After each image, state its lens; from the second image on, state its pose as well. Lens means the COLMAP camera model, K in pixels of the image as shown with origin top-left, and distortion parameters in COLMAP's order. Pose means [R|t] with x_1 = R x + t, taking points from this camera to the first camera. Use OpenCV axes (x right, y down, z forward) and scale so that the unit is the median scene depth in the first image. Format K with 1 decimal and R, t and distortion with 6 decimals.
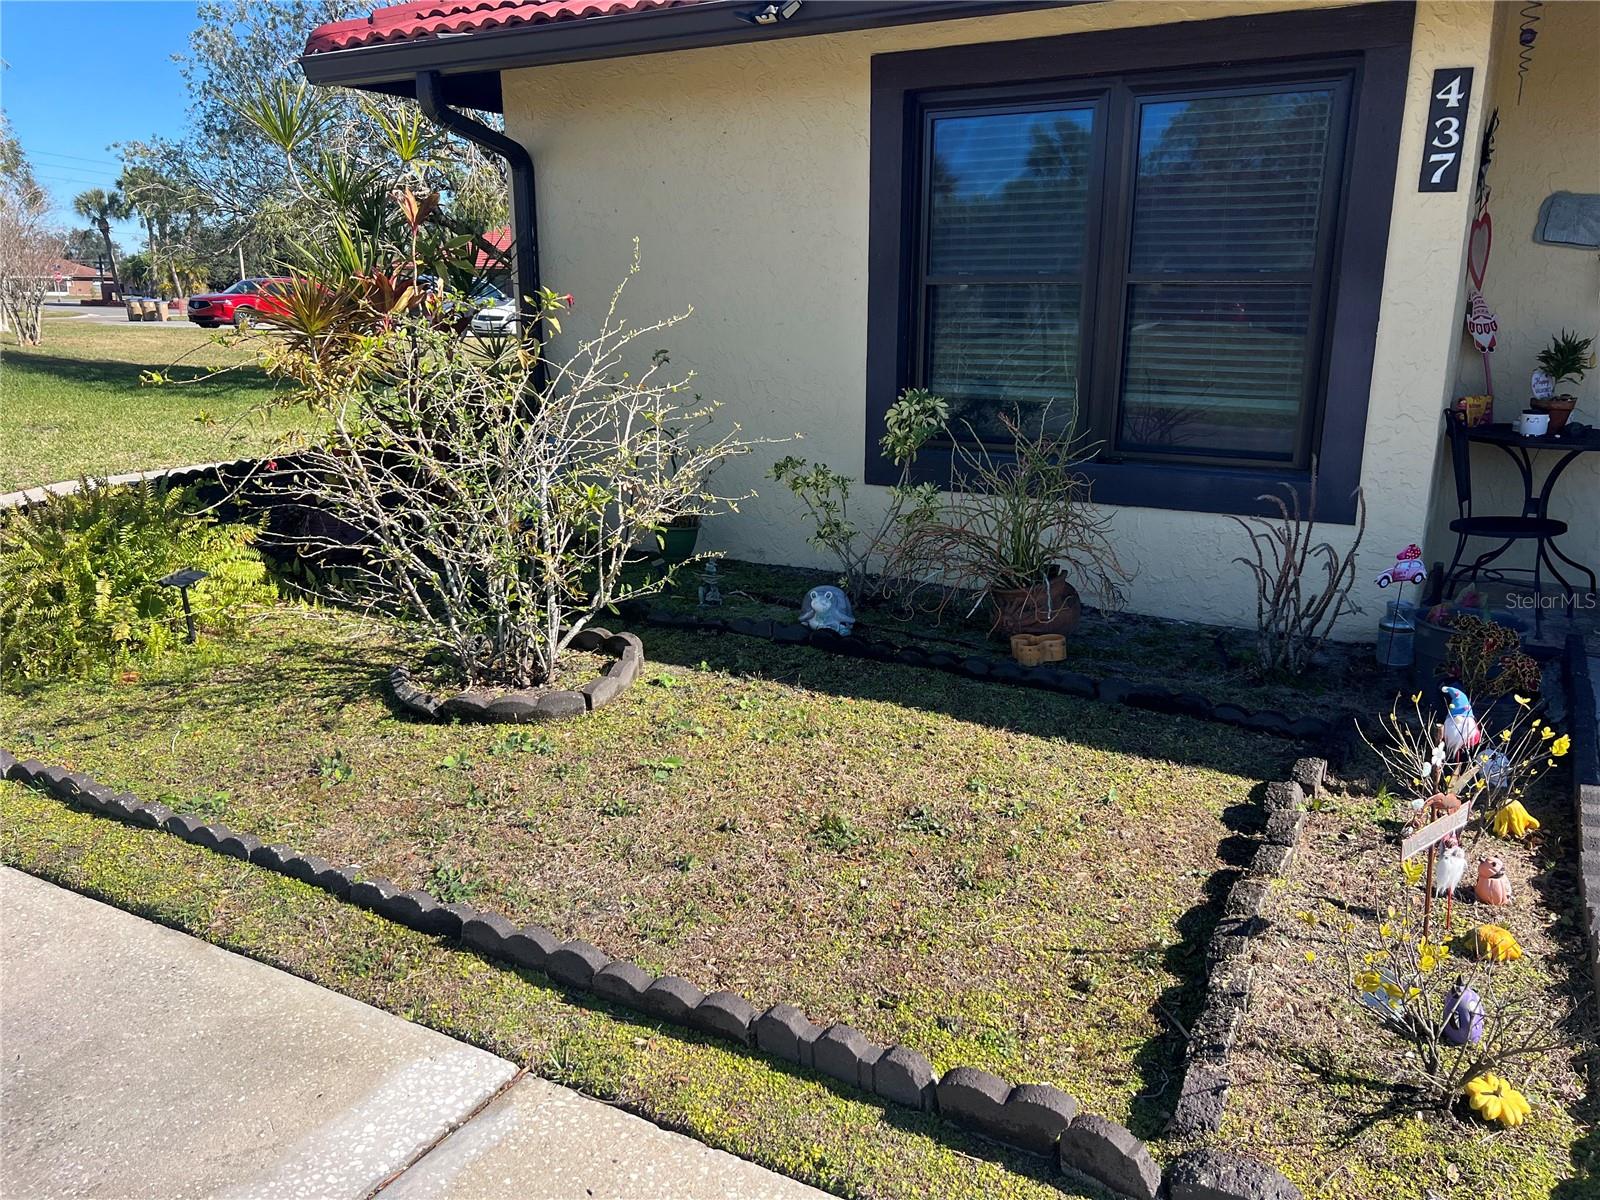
lens RADIAL K [[1199.7, 0, 815.6], [0, 1199.7, 608.2], [0, 0, 1]] dist [0.048839, -0.053714]
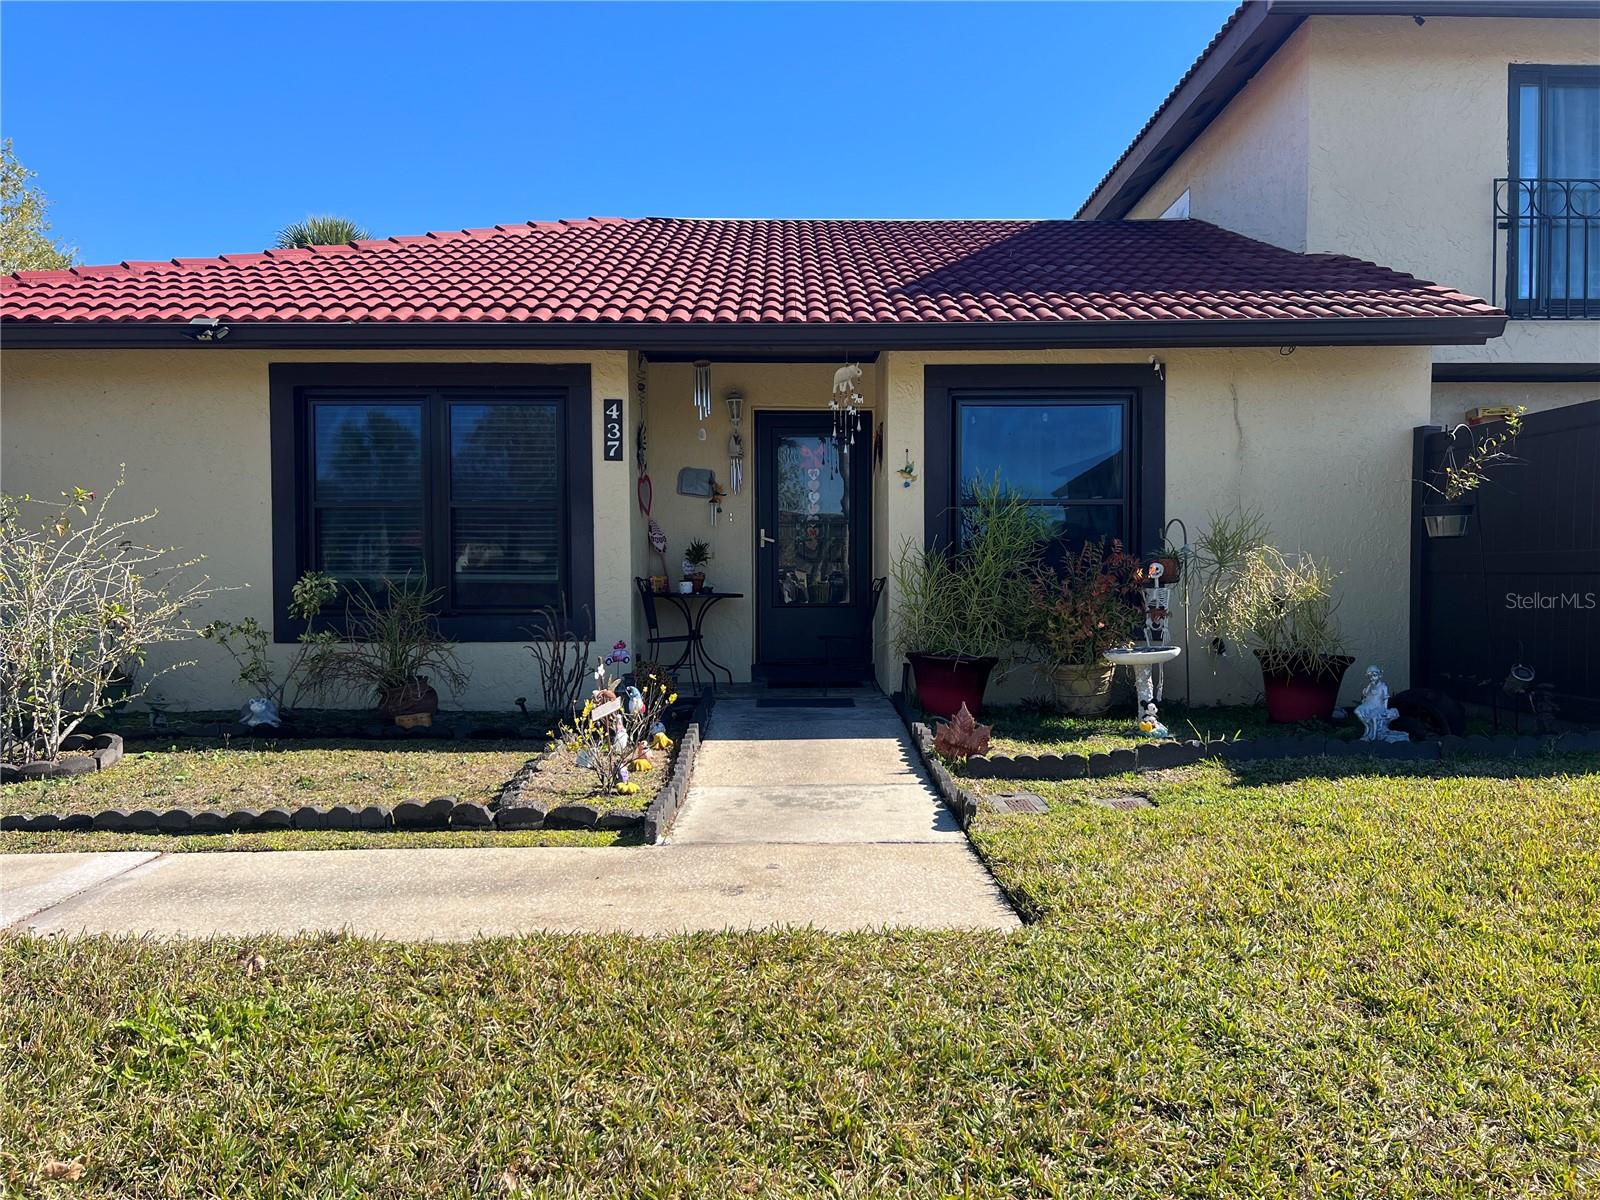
lens RADIAL K [[1194.3, 0, 798.6], [0, 1194.3, 604.9], [0, 0, 1]] dist [0.052893, -0.066342]
pose [[0.863968, -0.017395, 0.503246, -0.165163], [0.134202, 0.971210, -0.196826, 0.257820], [-0.485334, 0.237588, 0.841429, -0.600860]]
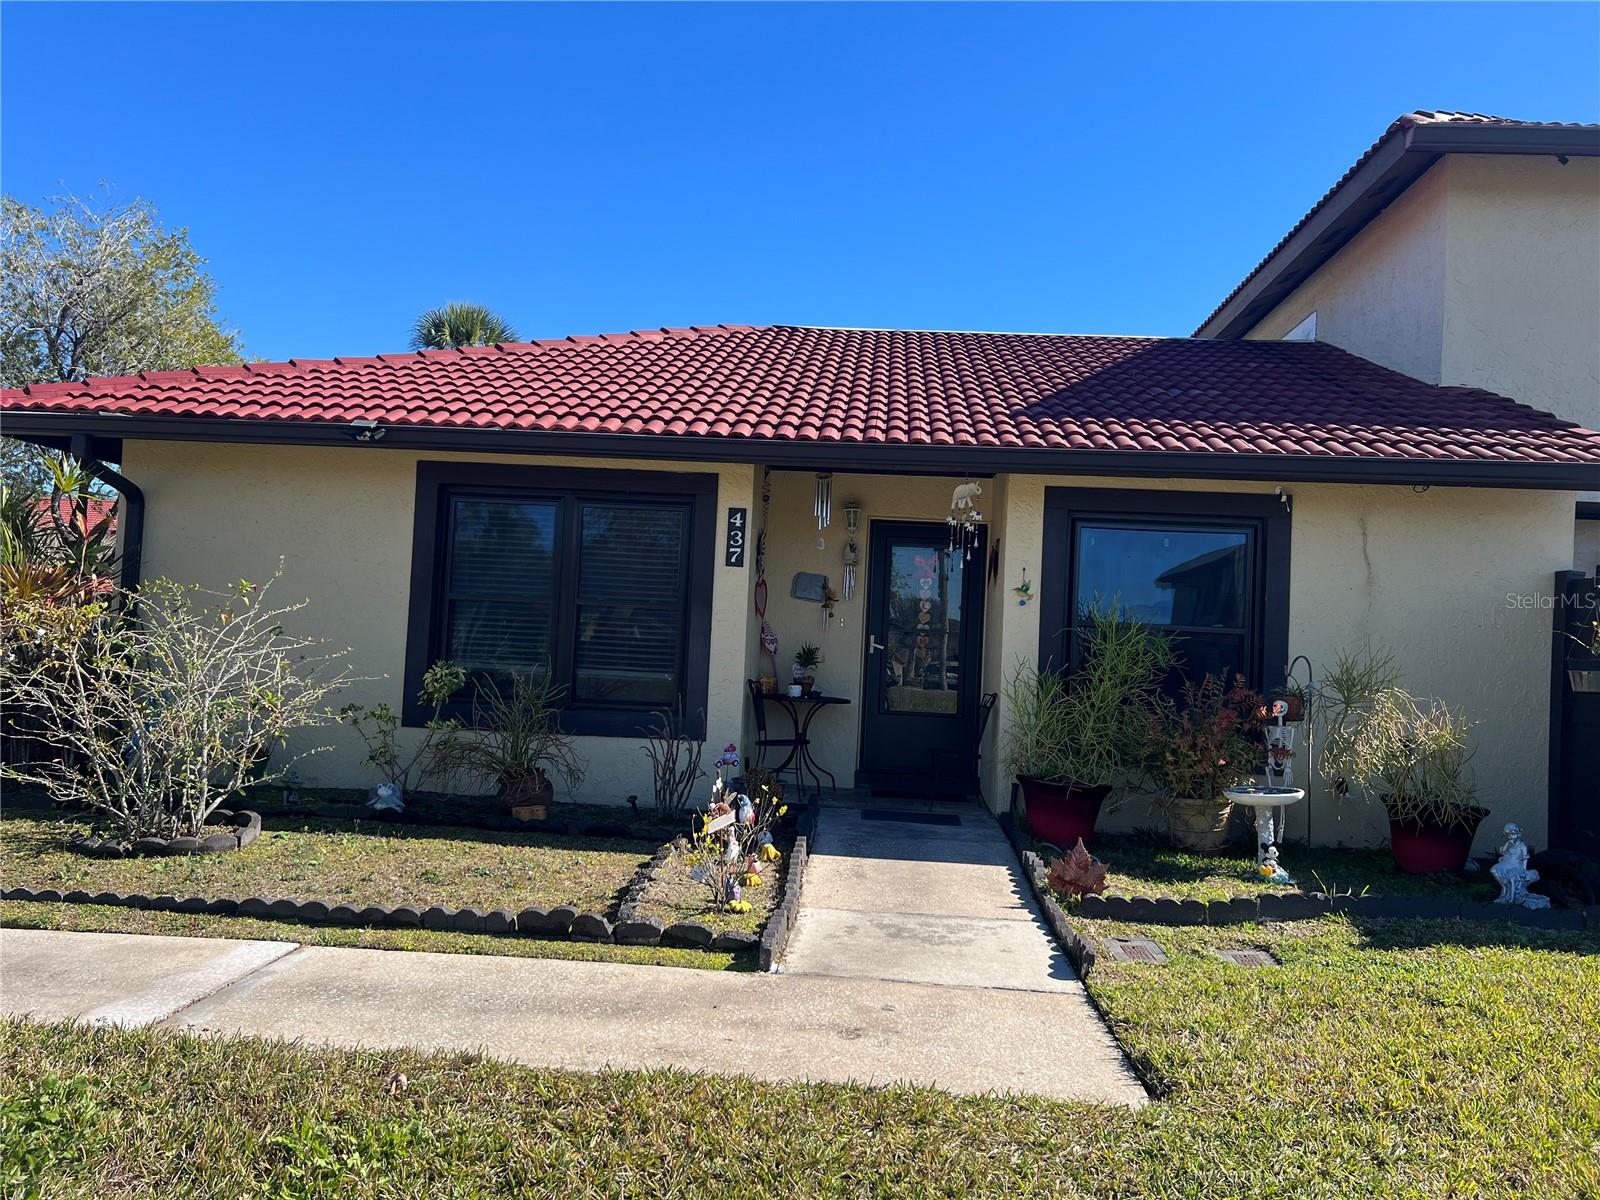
lens RADIAL K [[1194.2, 0, 791.5], [0, 1194.2, 605.5], [0, 0, 1]] dist [0.043829, -0.051083]
pose [[0.901538, 0.059588, 0.428577, -0.201015], [0.064667, 0.960794, -0.269616, 0.217559], [-0.427840, 0.270784, 0.862339, -0.613095]]
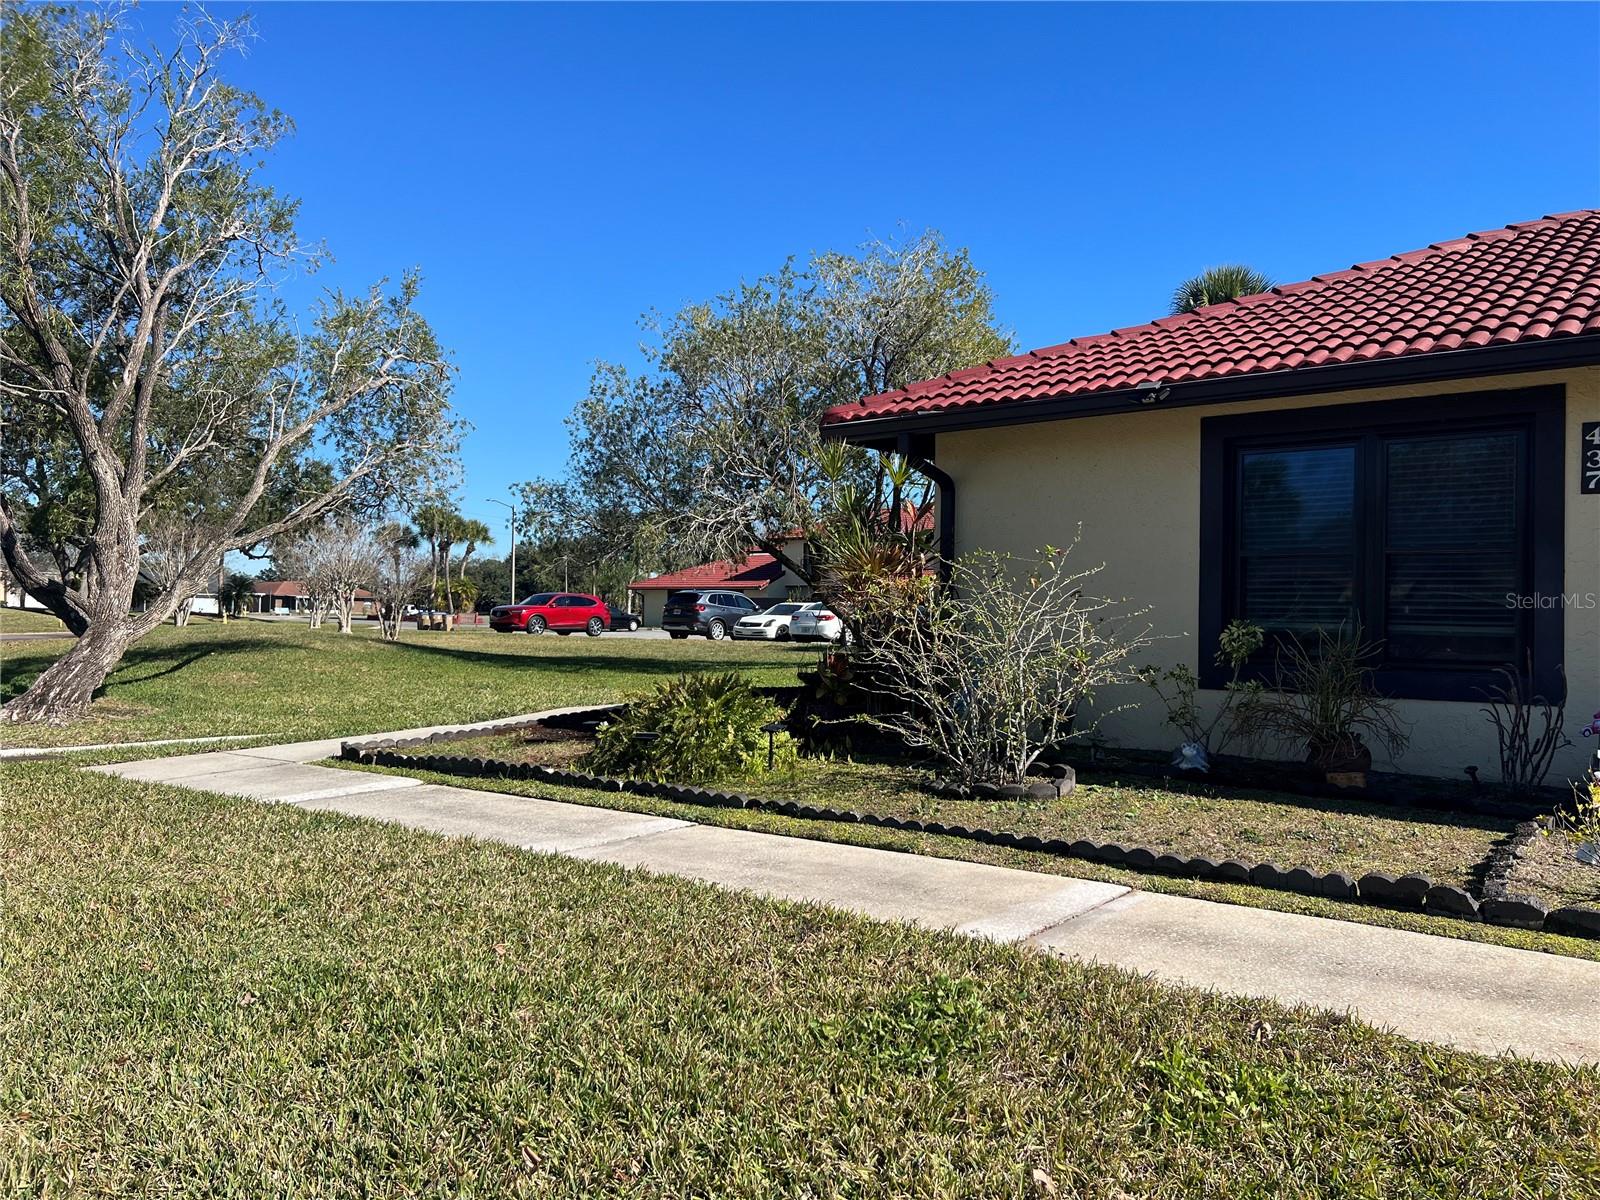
lens RADIAL K [[1195.9, 0, 817.3], [0, 1195.9, 605.4], [0, 0, 1]] dist [0.038451, -0.046531]
pose [[0.988367, 0.008770, -0.151838, -0.234982], [-0.048338, 0.964686, -0.258928, 0.237542], [0.144205, 0.263256, 0.953888, -0.572270]]
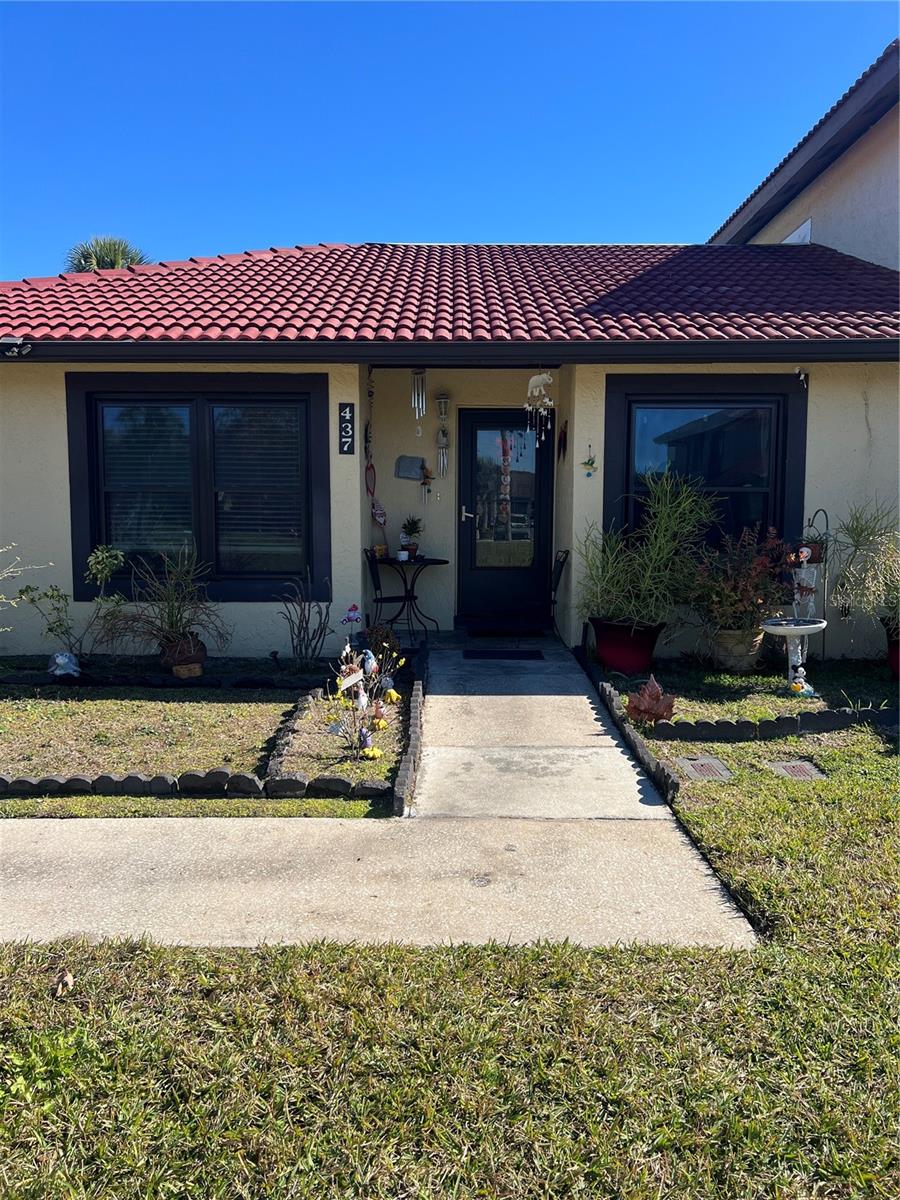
lens RADIAL K [[896.9, 0, 439.6], [0, 896.9, 595.2], [0, 0, 1]] dist [0.038451, -0.046531]
pose [[0.876706, -0.045169, 0.478902, -0.144900], [0.122553, 0.983702, -0.131571, 0.150620], [-0.465154, 0.174040, 0.867953, -0.465988]]
